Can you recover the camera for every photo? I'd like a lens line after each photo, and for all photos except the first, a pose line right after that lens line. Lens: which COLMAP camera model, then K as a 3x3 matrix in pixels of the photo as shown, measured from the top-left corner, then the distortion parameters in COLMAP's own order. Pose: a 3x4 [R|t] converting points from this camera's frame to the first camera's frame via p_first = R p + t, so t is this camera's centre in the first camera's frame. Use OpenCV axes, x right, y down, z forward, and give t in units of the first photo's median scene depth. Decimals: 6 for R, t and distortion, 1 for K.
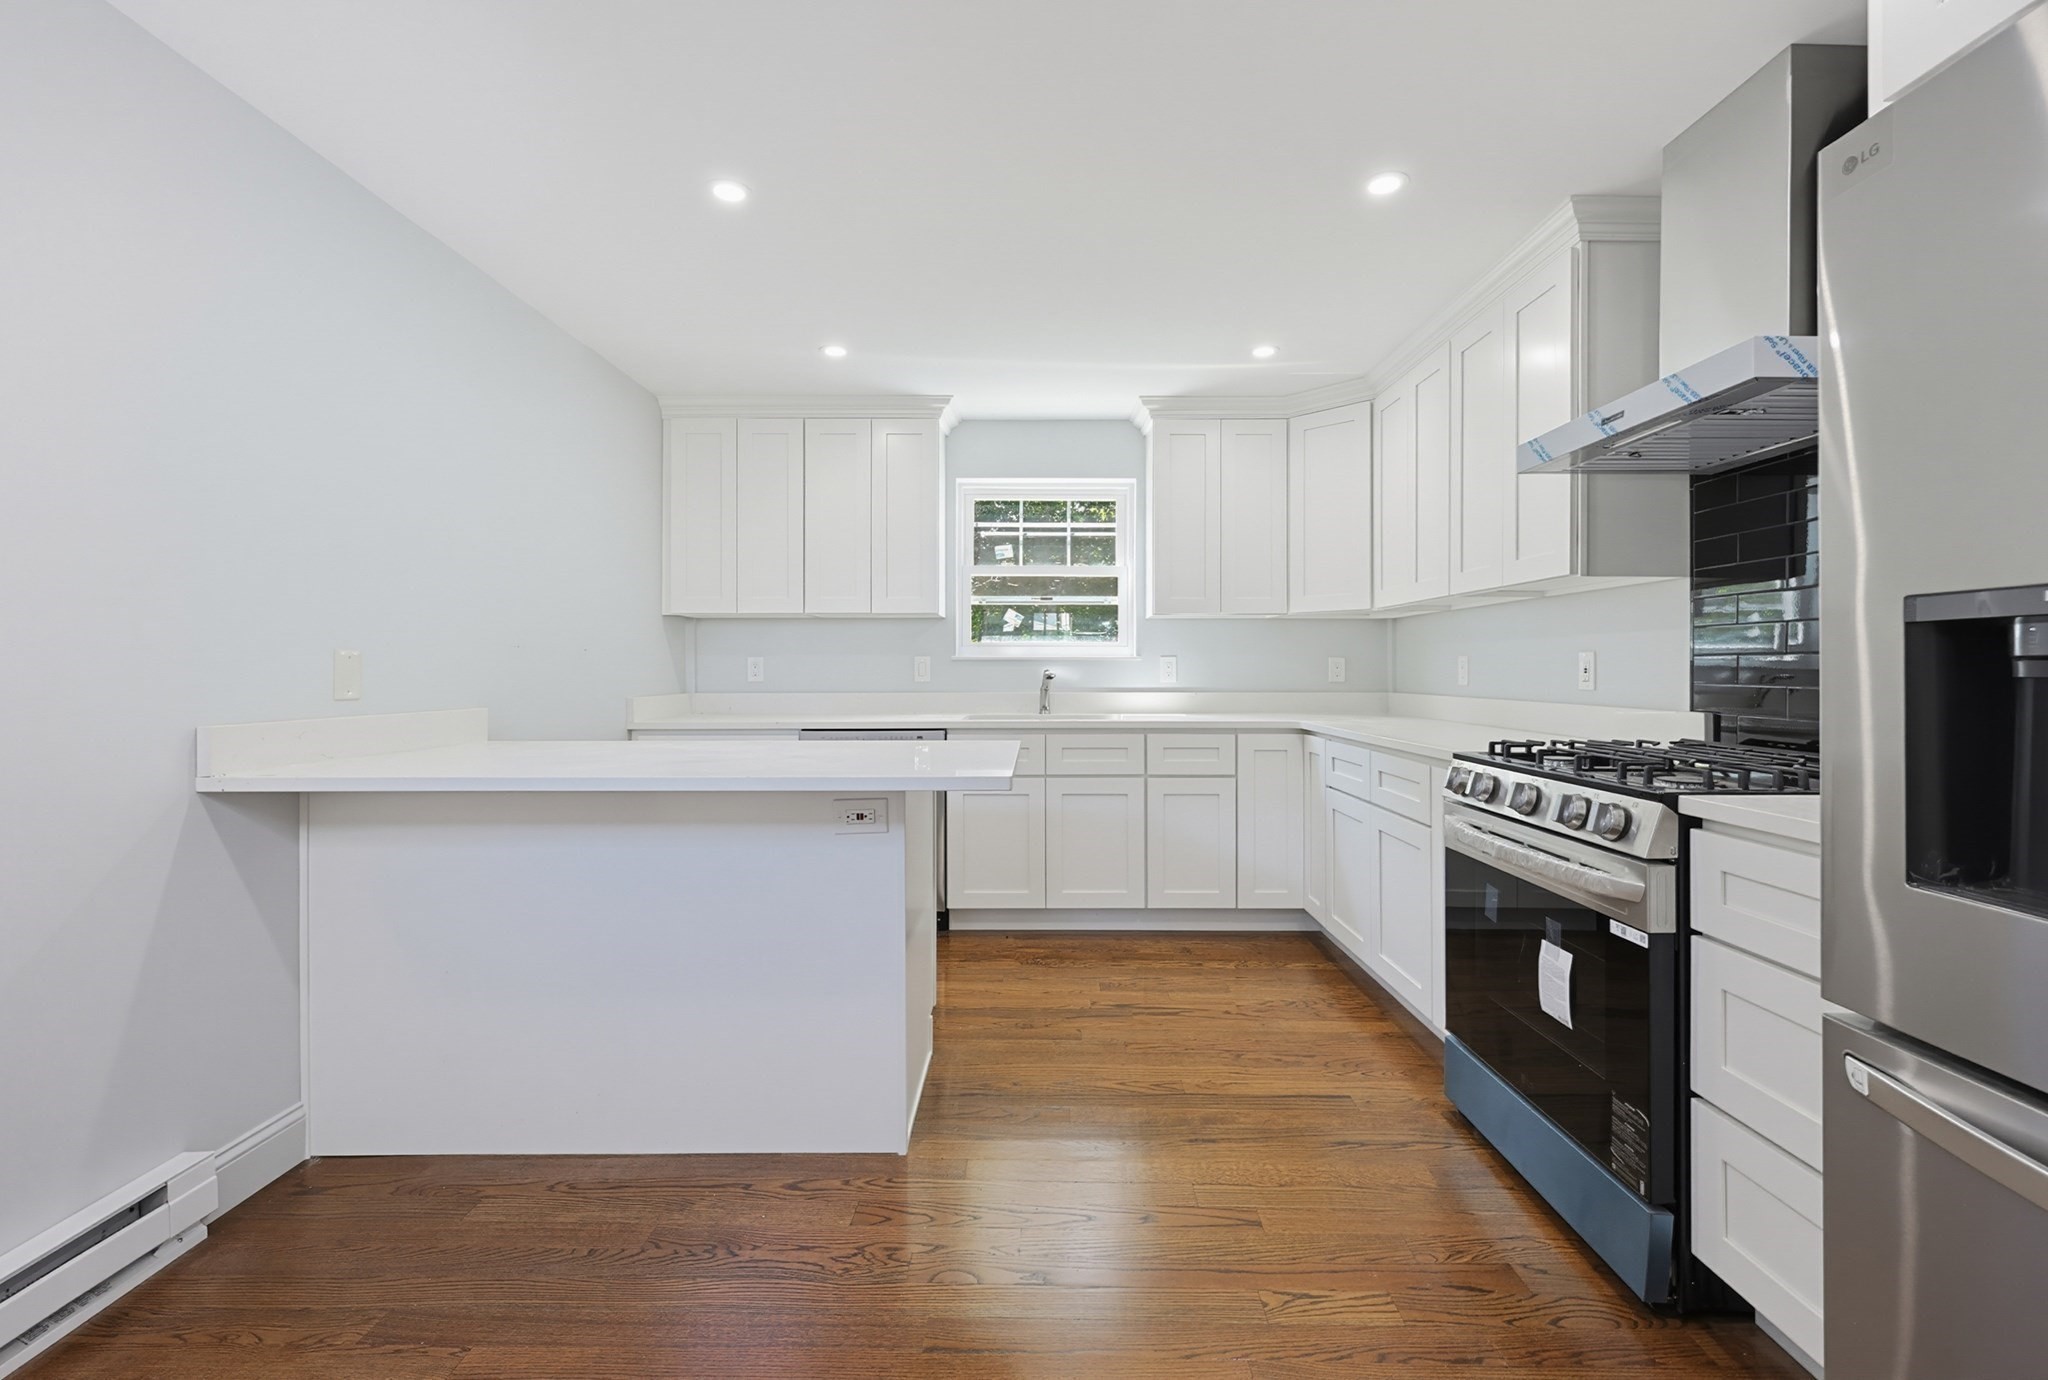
lens RADIAL K [[891.2, 0, 1020.3], [0, 891.2, 673.2], [0, 0, 1]] dist [-0.001687, 0.000118]
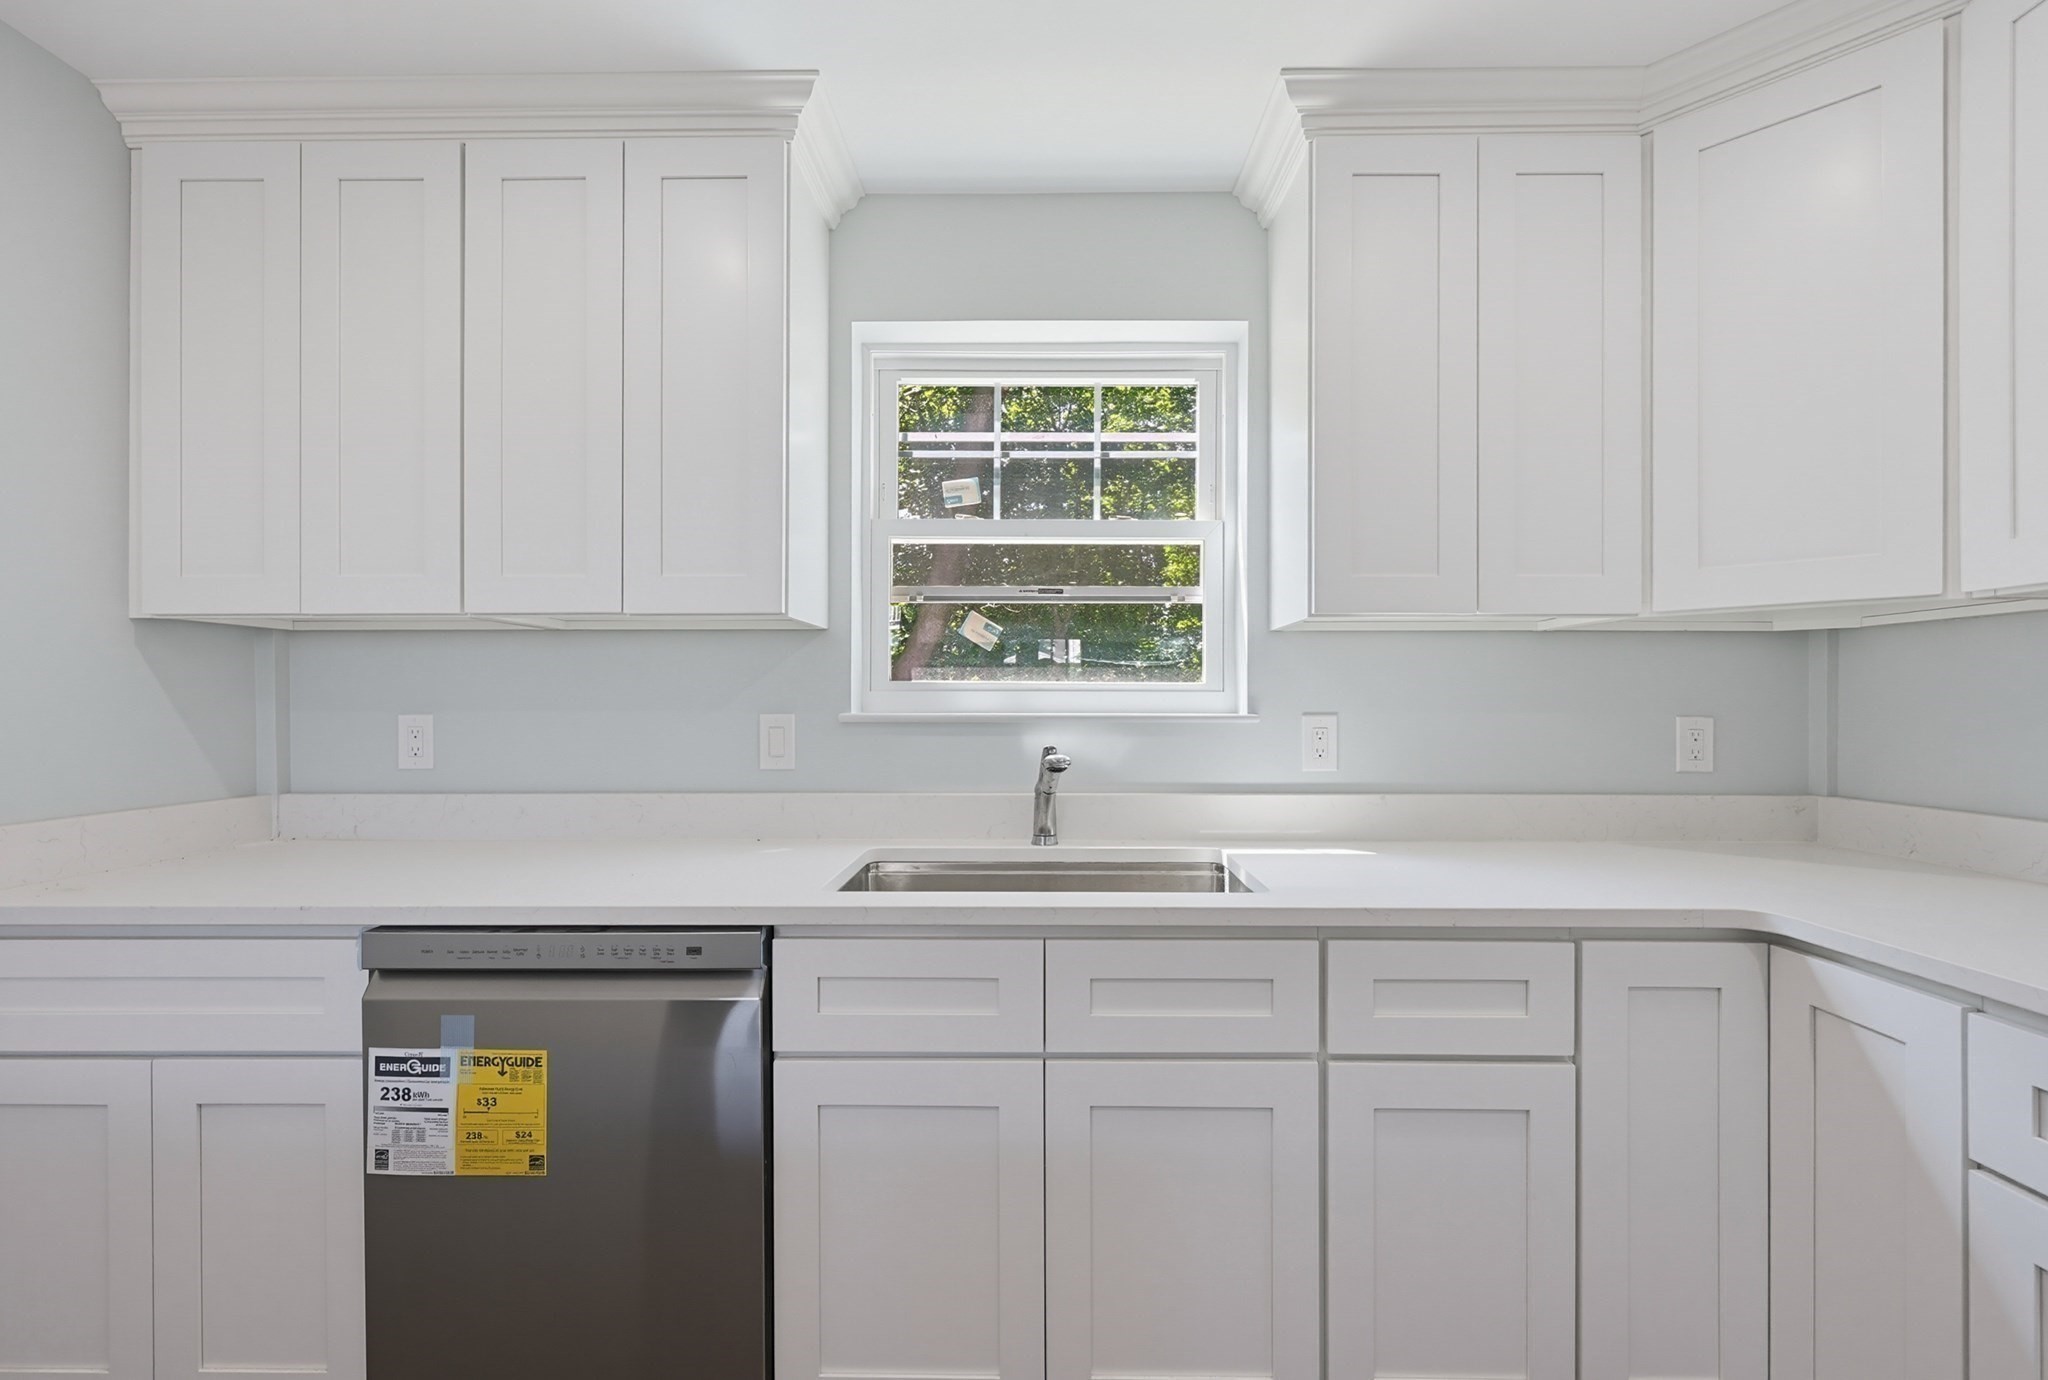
lens RADIAL K [[903.6, 0, 1035.2], [0, 903.6, 698.5], [0, 0, 1]] dist [-0.000388, 0.000037]
pose [[0.999965, 0.001428, 0.008271, 0.019544], [-0.001334, 0.999934, -0.011415, -0.023011], [-0.008287, 0.011403, 0.999901, 0.580008]]
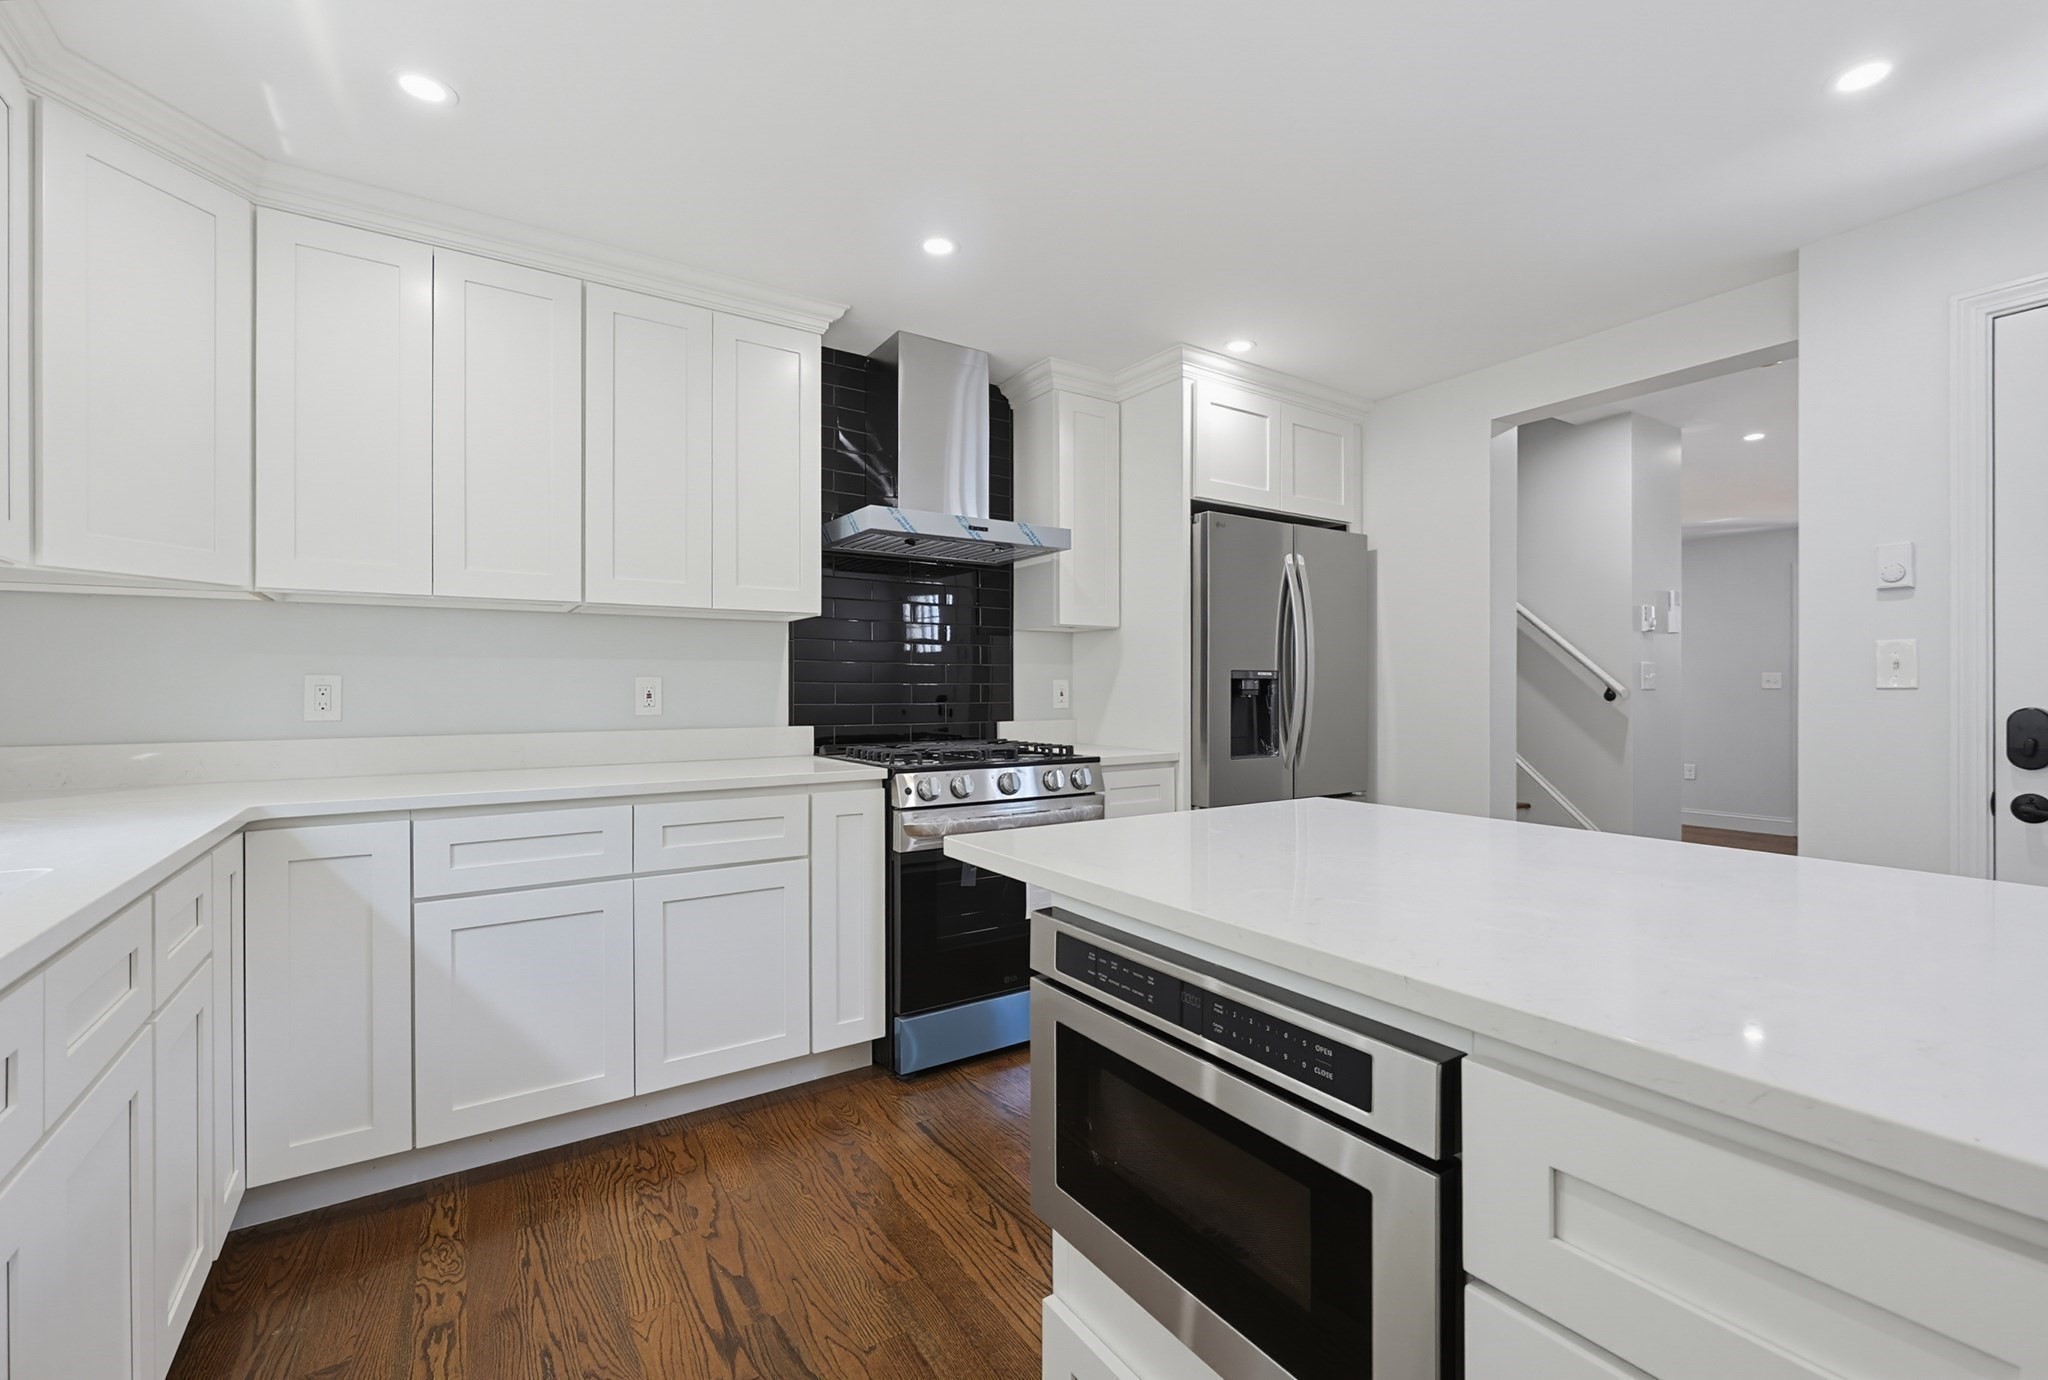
lens RADIAL K [[903.6, 0, 1035.2], [0, 903.6, 698.5], [0, 0, 1]] dist [-0.000388, 0.000037]
pose [[-0.574388, -0.004072, 0.818573, -0.304165], [0.007766, 0.999916, 0.010424, -0.005345], [-0.818547, 0.012344, -0.574308, 0.838466]]
